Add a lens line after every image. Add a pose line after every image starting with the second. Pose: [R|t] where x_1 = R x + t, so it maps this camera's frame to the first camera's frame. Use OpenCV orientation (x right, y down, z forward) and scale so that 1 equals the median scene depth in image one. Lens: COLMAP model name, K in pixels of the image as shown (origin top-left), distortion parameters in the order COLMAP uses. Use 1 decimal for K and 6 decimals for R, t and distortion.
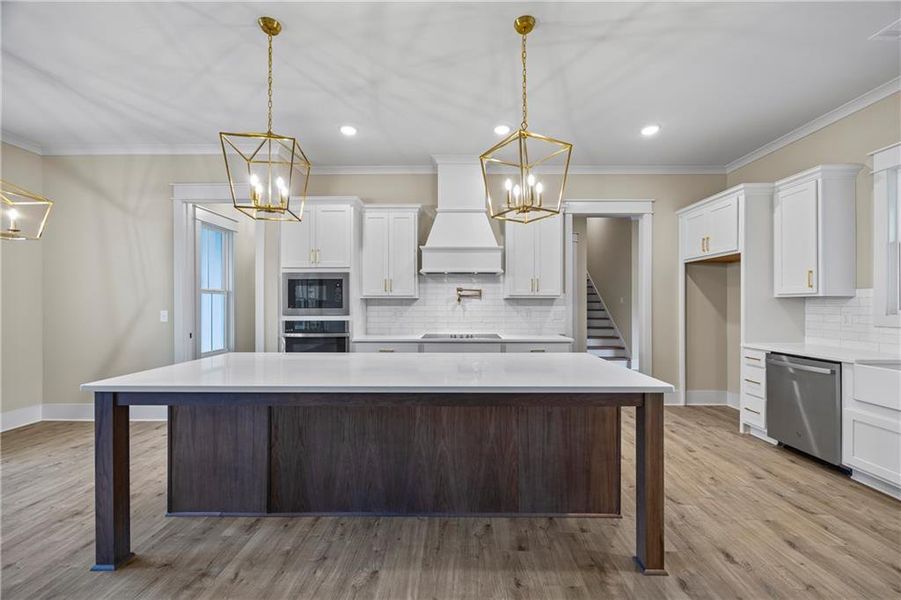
lens RADIAL K [[358.1, 0, 453.0], [0, 358.1, 303.0], [0, 0, 1]] dist [-0.003271, 0.000576]
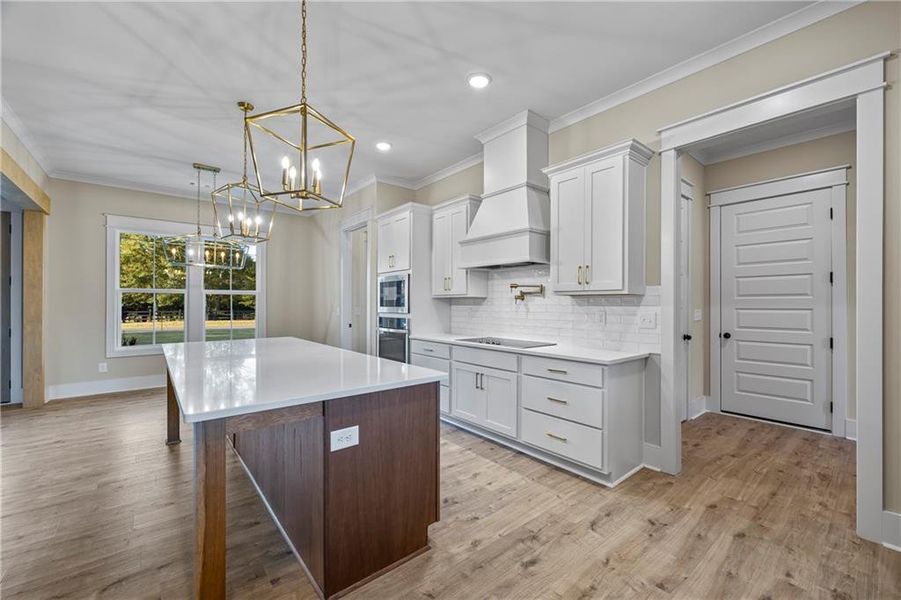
lens RADIAL K [[364.2, 0, 454.1], [0, 364.2, 304.0], [0, 0, 1]] dist [-0.000464, -0.000323]
pose [[0.649961, 0.000837, -0.759967, 0.703666], [-0.000238, 1.000000, 0.000898, 0.005015], [0.759968, -0.000403, 0.649961, 0.433773]]
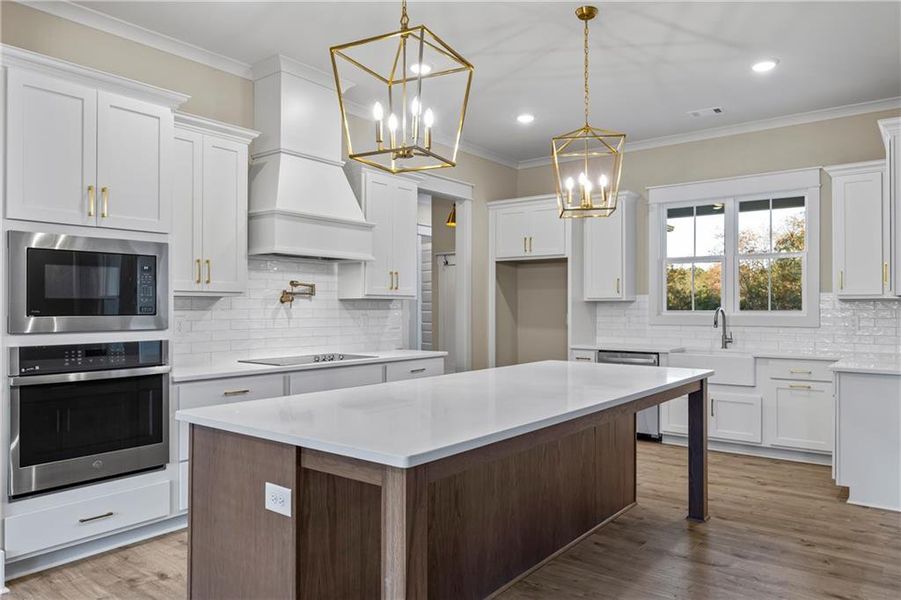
lens RADIAL K [[618.8, 0, 453.4], [0, 618.8, 302.2], [0, 0, 1]] dist [0.001768, -0.007816]
pose [[0.607081, 0.006990, 0.794609, -0.814345], [-0.002409, 0.999973, -0.006957, 0.001641], [-0.794636, 0.002309, 0.607081, 0.178342]]
